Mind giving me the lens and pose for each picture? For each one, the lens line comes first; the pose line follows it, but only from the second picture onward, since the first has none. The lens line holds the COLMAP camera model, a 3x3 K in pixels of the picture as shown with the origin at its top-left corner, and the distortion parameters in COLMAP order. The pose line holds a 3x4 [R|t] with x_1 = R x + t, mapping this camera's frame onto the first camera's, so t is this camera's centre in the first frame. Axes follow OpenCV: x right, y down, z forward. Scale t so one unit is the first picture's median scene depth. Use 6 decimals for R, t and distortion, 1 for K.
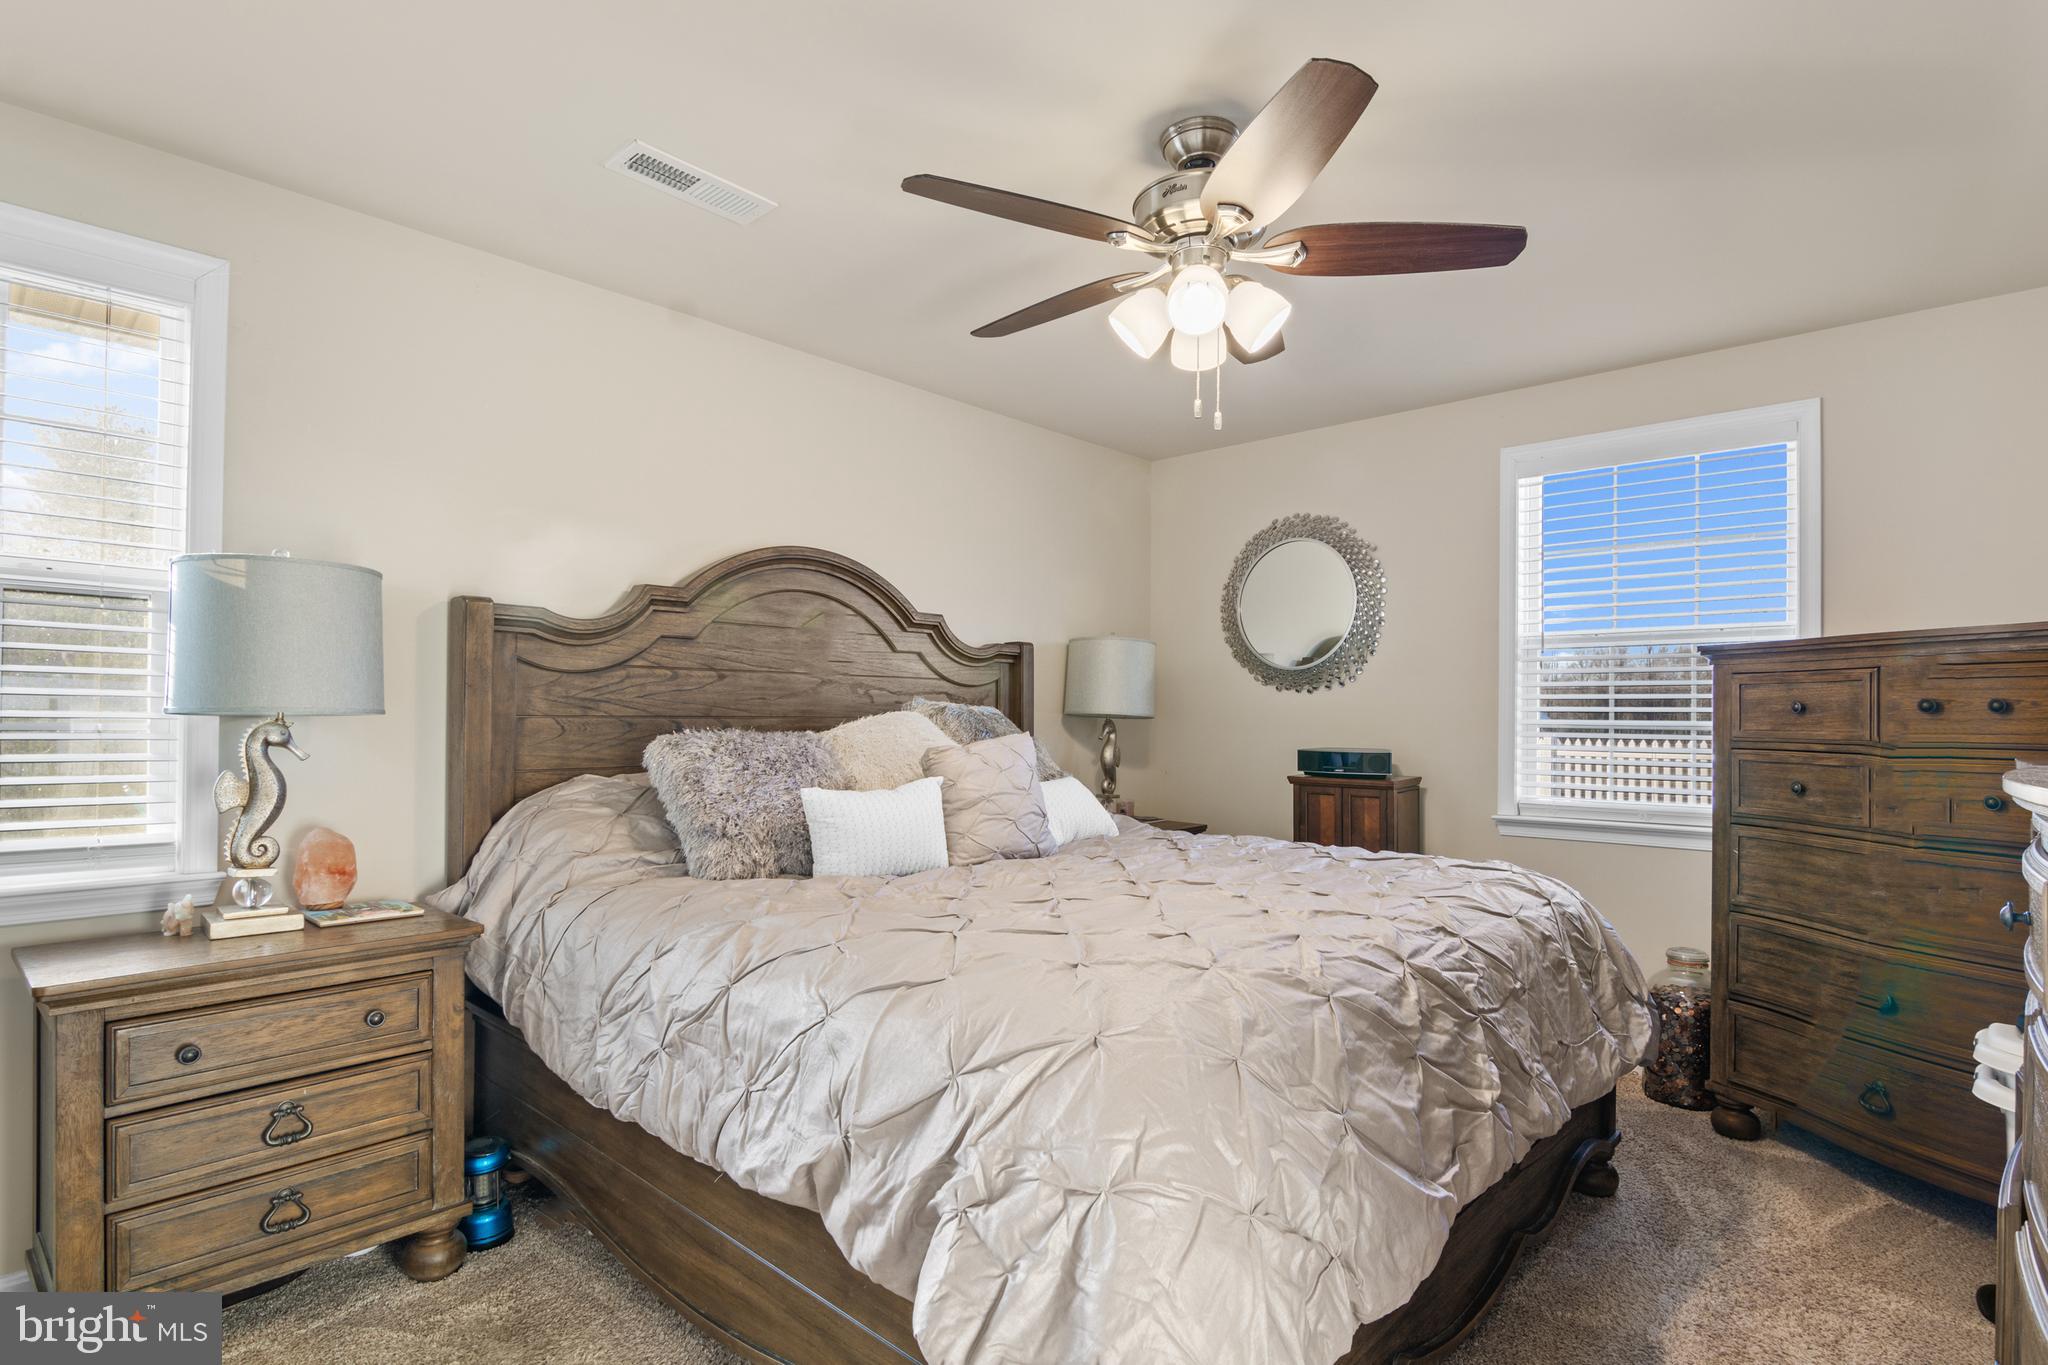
lens RADIAL K [[1001.4, 0, 1026.3], [0, 1001.4, 663.4], [0, 0, 1]] dist [-0.015410, -0.000348]
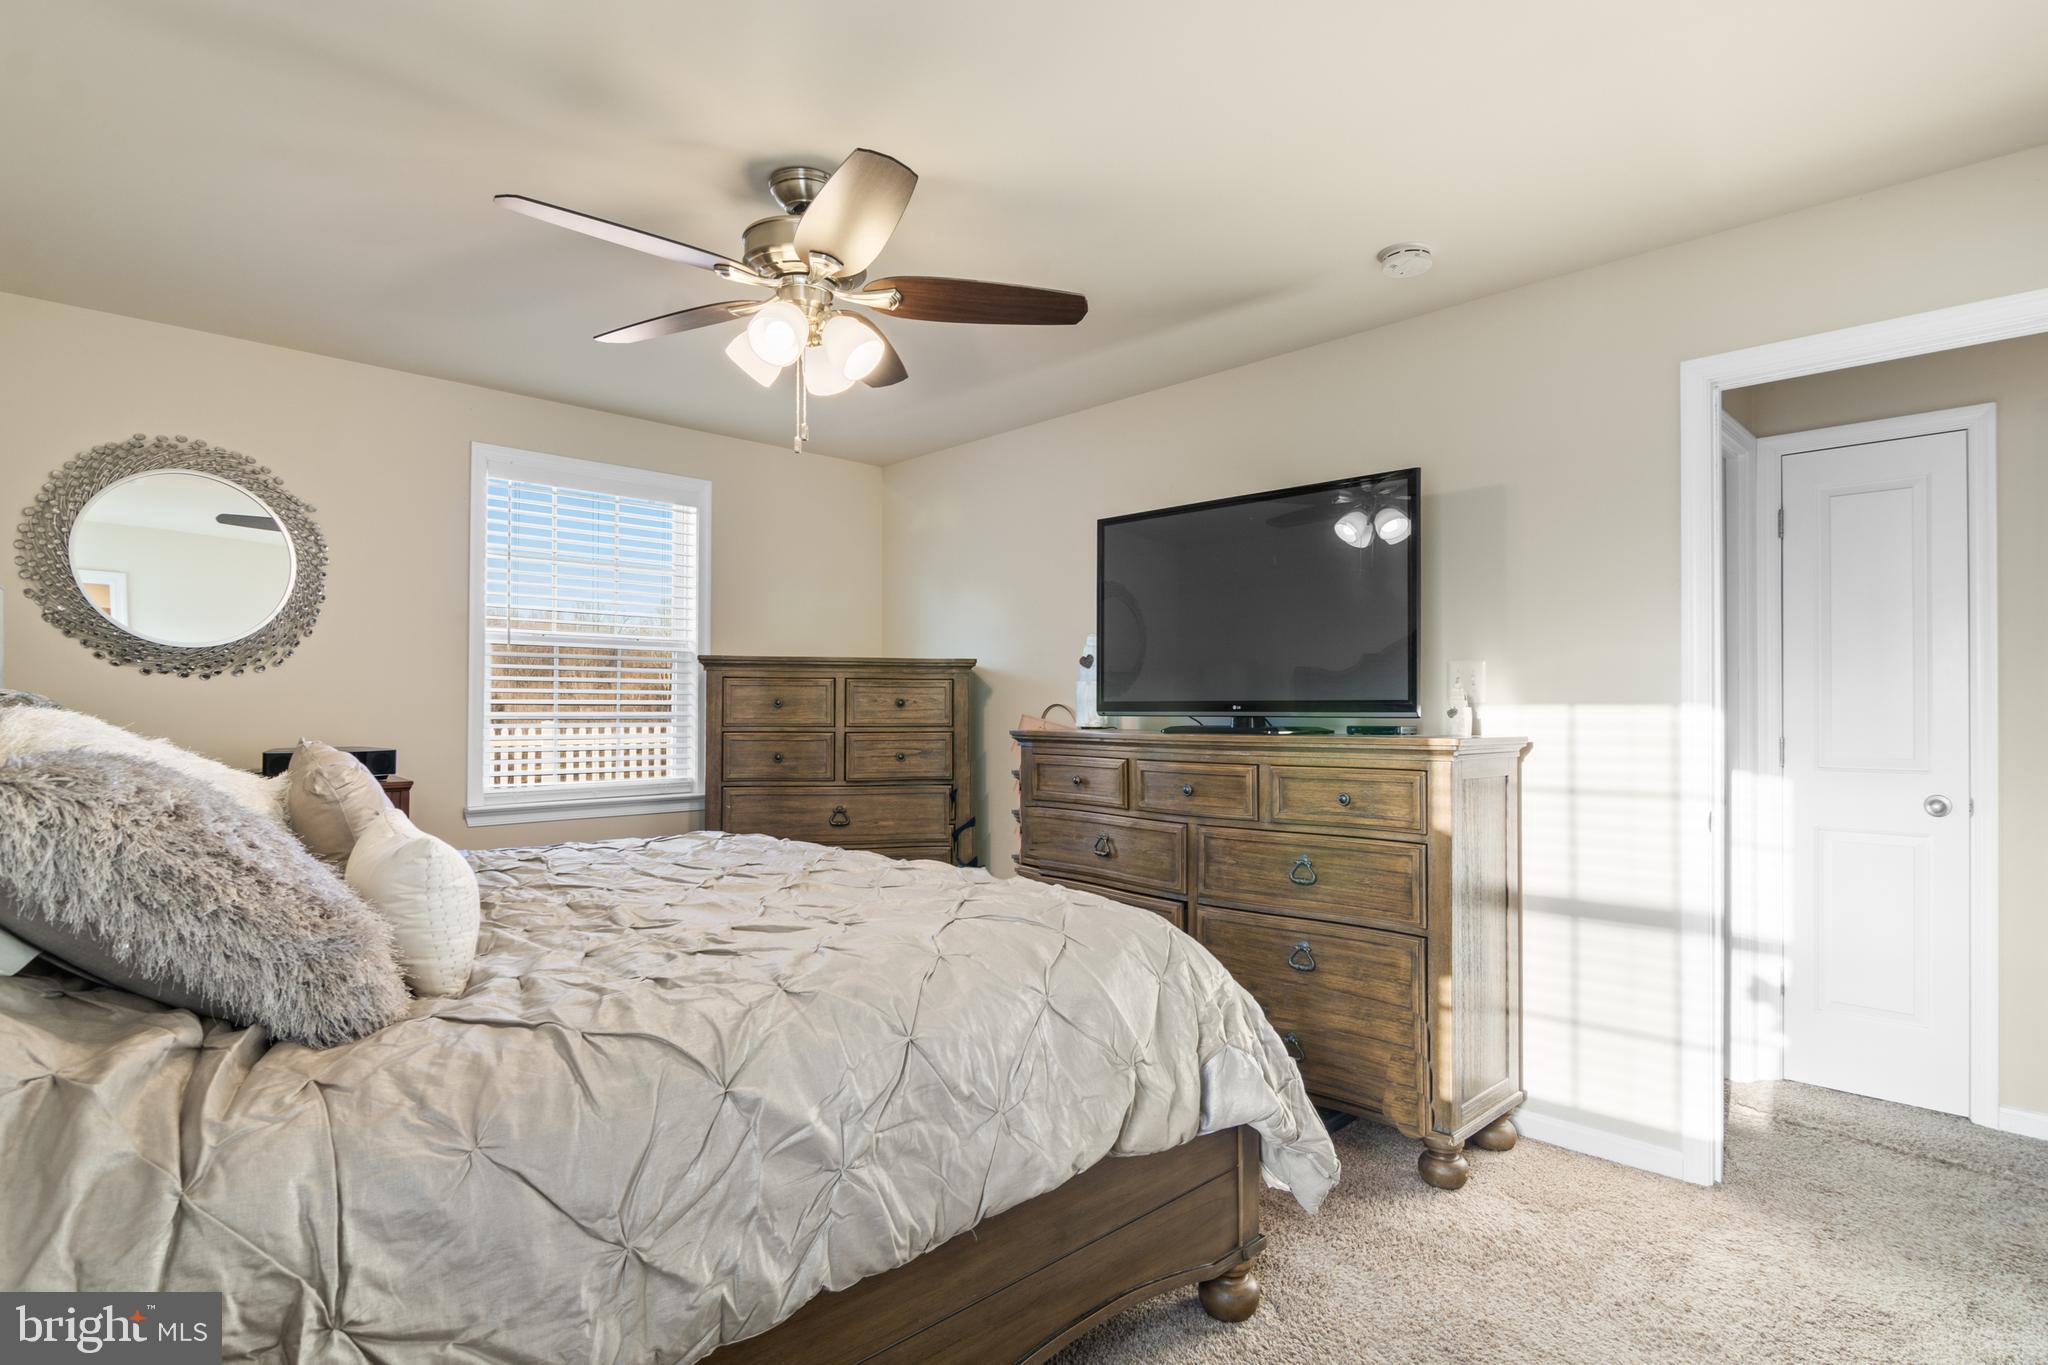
lens RADIAL K [[1001.4, 0, 1026.3], [0, 1001.4, 663.4], [0, 0, 1]] dist [-0.015410, -0.000348]
pose [[0.067114, 0.041889, 0.996866, -0.658175], [-0.051084, 0.997952, -0.038495, 0.023675], [-0.996437, -0.048340, 0.069116, 0.508069]]
